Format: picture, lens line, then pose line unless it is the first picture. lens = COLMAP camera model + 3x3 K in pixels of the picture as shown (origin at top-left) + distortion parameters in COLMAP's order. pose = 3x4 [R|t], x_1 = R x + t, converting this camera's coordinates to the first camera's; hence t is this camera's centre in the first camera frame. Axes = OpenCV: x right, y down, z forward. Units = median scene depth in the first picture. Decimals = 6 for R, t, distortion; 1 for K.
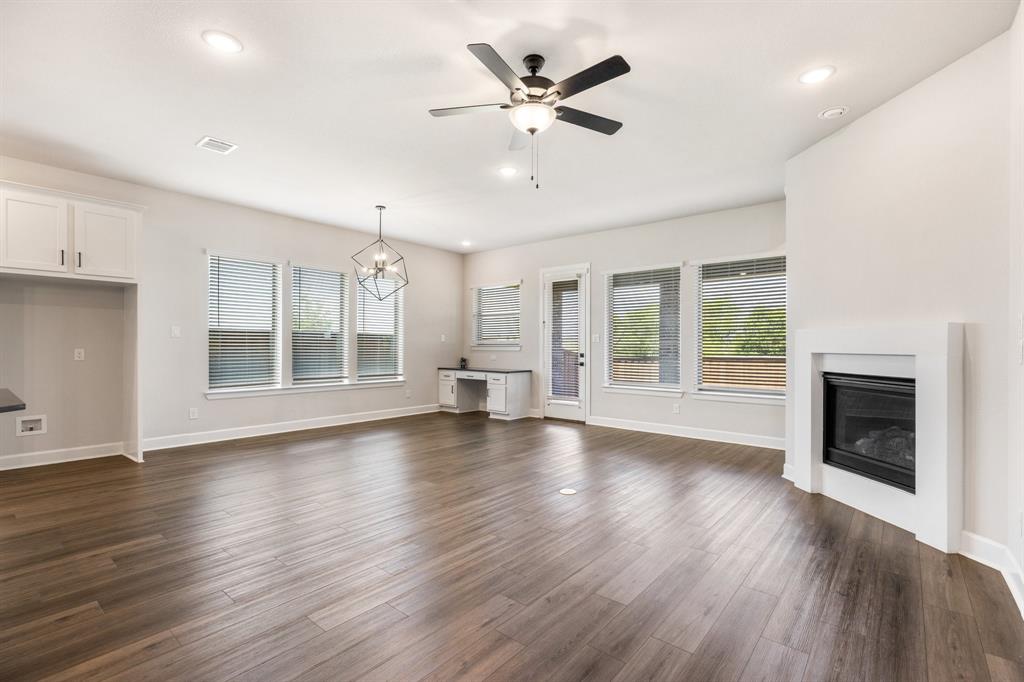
lens RADIAL K [[465.6, 0, 519.0], [0, 465.6, 345.9], [0, 0, 1]] dist [0.009075, -0.001349]
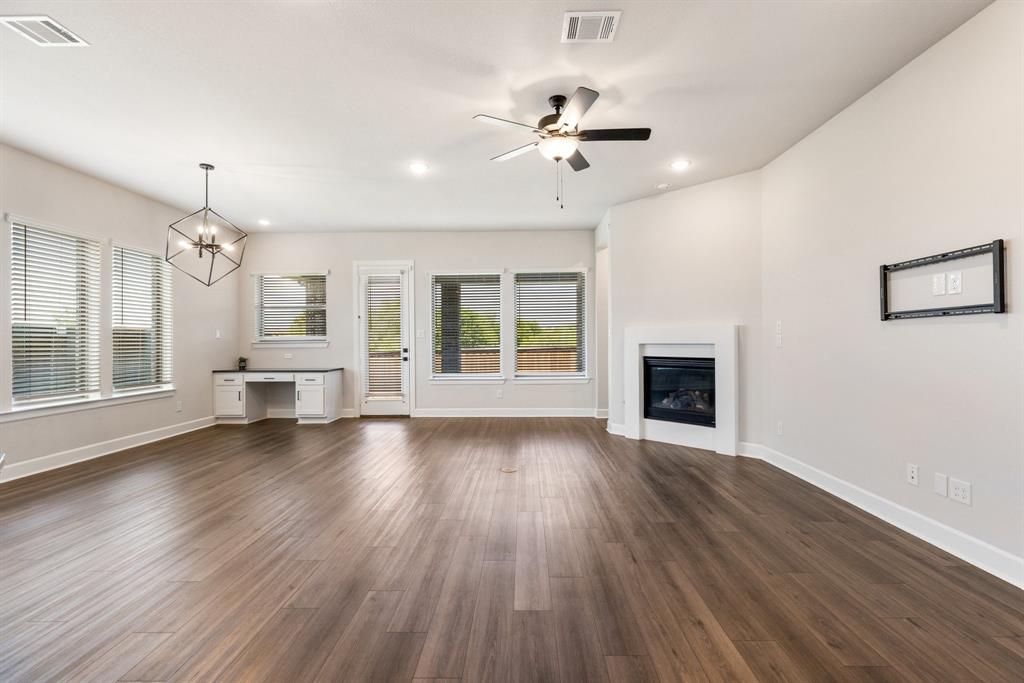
lens RADIAL K [[465.6, 0, 515.6], [0, 465.6, 339.2], [0, 0, 1]] dist [0.009075, -0.001349]
pose [[0.781932, -0.010616, 0.623274, -0.360095], [0.011819, 0.999928, 0.002204, -0.004049], [-0.623252, 0.005644, 0.782001, 0.065824]]
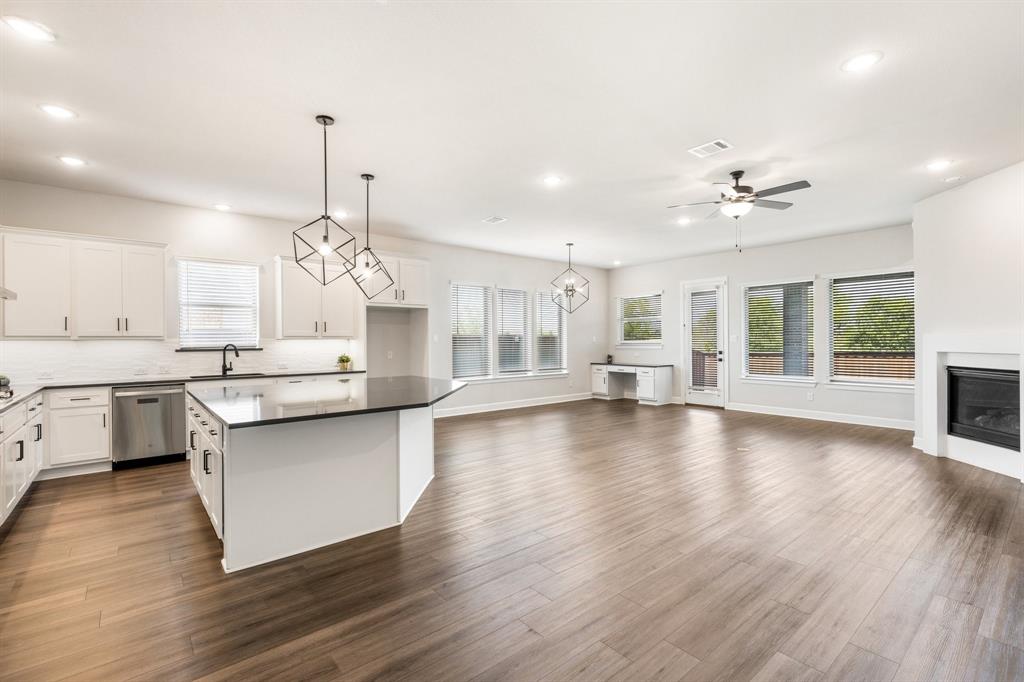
lens RADIAL K [[465.6, 0, 517.3], [0, 465.6, 343.1], [0, 0, 1]] dist [0.009075, -0.001349]
pose [[0.984300, -0.010028, -0.176219, -0.198734], [0.010913, 0.999932, 0.004055, -0.017504], [0.176166, -0.005915, 0.984343, -0.331280]]
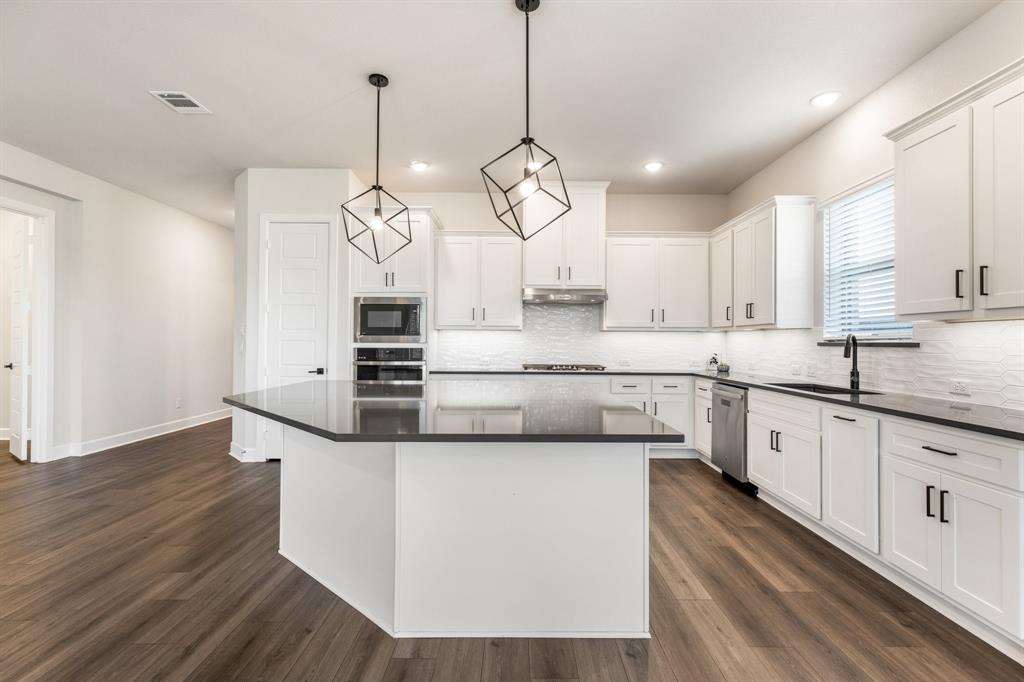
lens RADIAL K [[460.2, 0, 516.3], [0, 460.2, 336.6], [0, 0, 1]] dist [0.010106, -0.001183]
pose [[-0.767814, -0.016788, -0.640452, -0.318288], [-0.012880, 0.999859, -0.010768, -0.004978], [0.640543, -0.000018, -0.767922, 0.646284]]
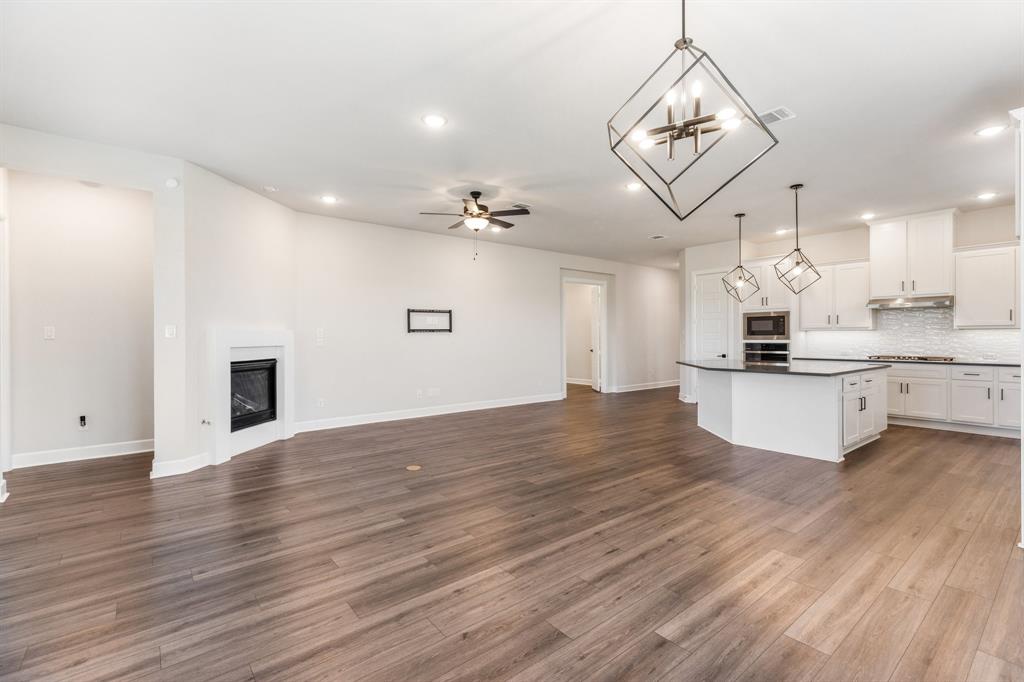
lens RADIAL K [[465.6, 0, 516.7], [0, 465.6, 336.1], [0, 0, 1]] dist [0.009075, -0.001349]
pose [[-0.981745, -0.001826, 0.190192, -0.224254], [-0.001406, 0.999996, 0.002344, -0.012385], [-0.190195, 0.002034, -0.981744, 1.296545]]
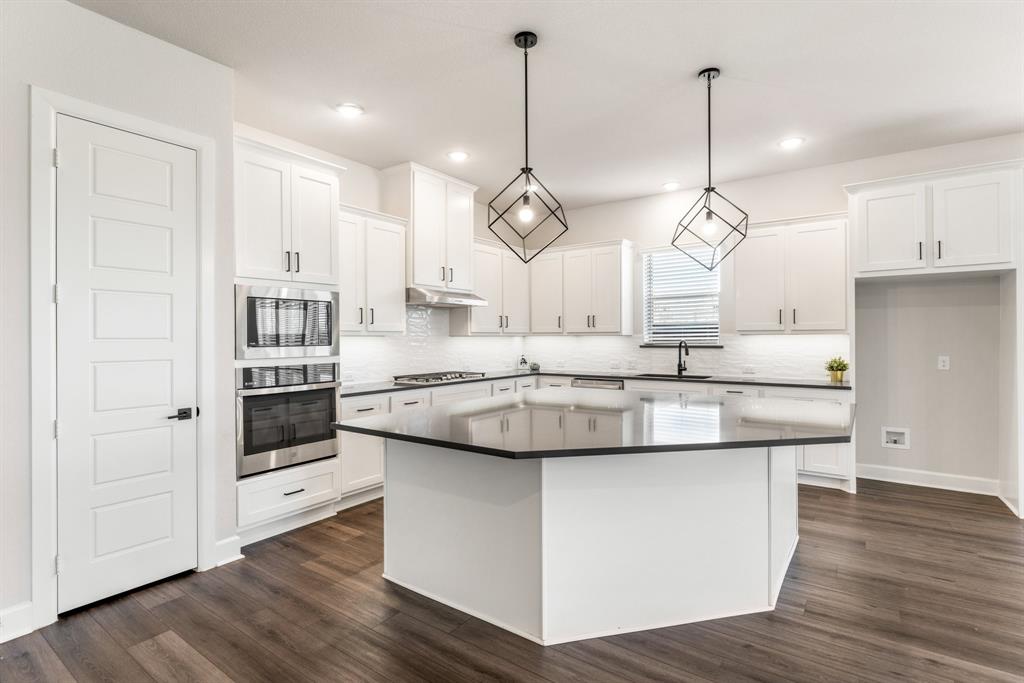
lens RADIAL K [[497.6, 0, 515.1], [0, 497.6, 338.1], [0, 0, 1]] dist [-0.003028, -0.000836]
pose [[0.073053, -0.005295, -0.997314, -0.084992], [0.002593, 0.999984, -0.005119, -0.018130], [0.997325, -0.002212, 0.073066, 0.133744]]
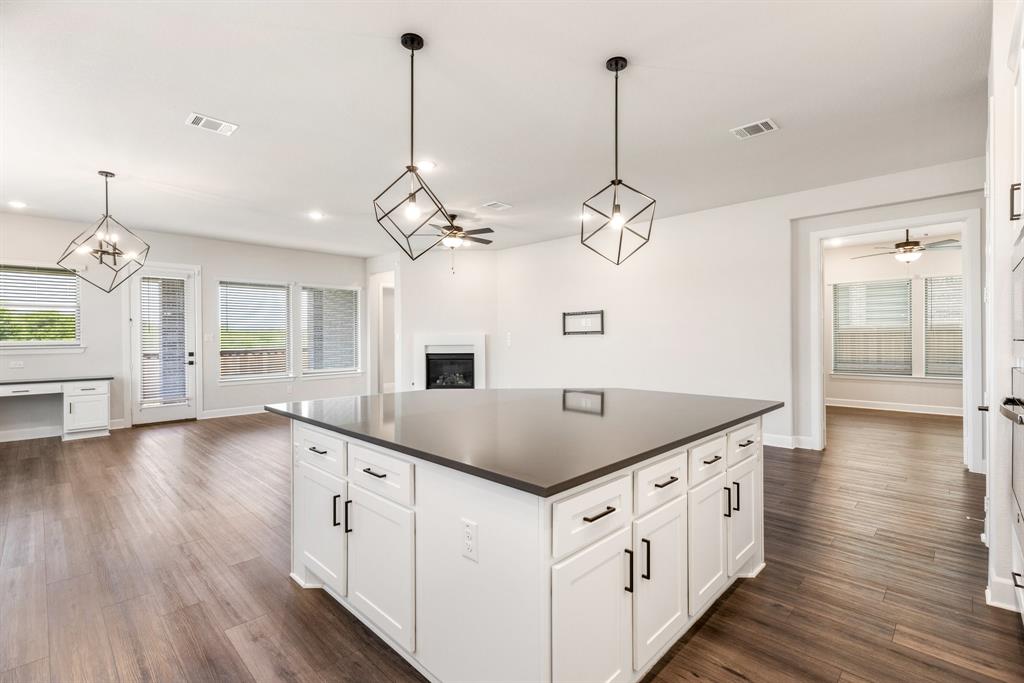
lens RADIAL K [[465.6, 0, 525.0], [0, 465.6, 339.5], [0, 0, 1]] dist [0.009075, -0.001349]
pose [[0.064088, -0.010485, 0.997889, -0.979540], [0.008145, 0.999917, 0.009983, -0.019362], [-0.997911, 0.007488, 0.064168, 0.235367]]
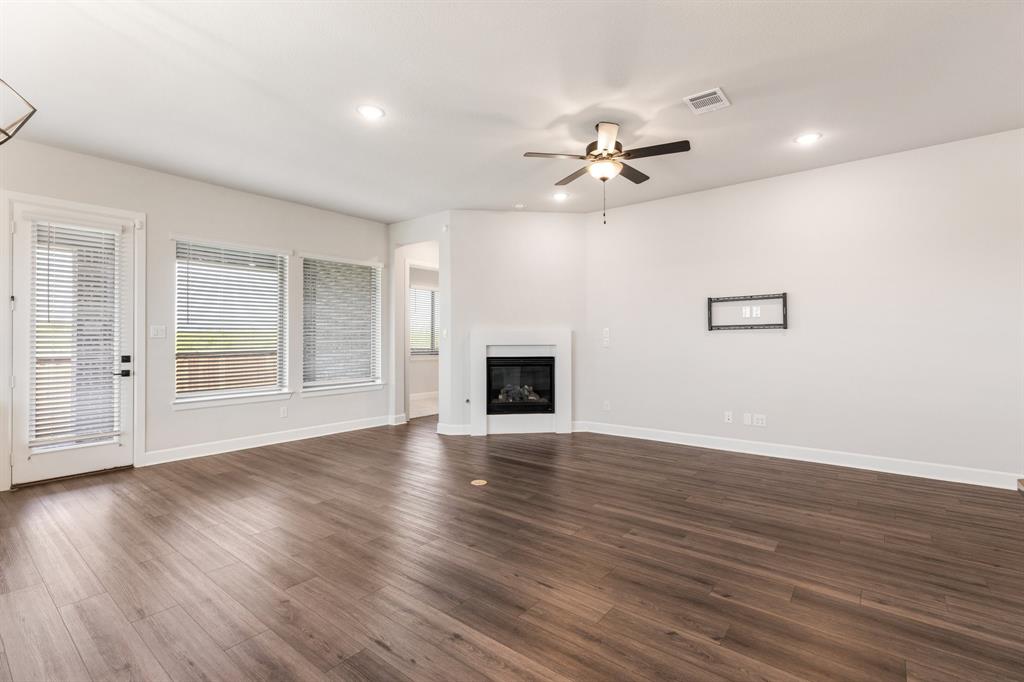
lens RADIAL K [[465.6, 0, 522.6], [0, 465.6, 334.6], [0, 0, 1]] dist [0.009075, -0.001349]
pose [[-0.029712, 0.006785, 0.999535, -0.578218], [0.004323, 0.999968, -0.006660, -0.006258], [-0.999549, 0.004123, -0.029741, 0.576725]]
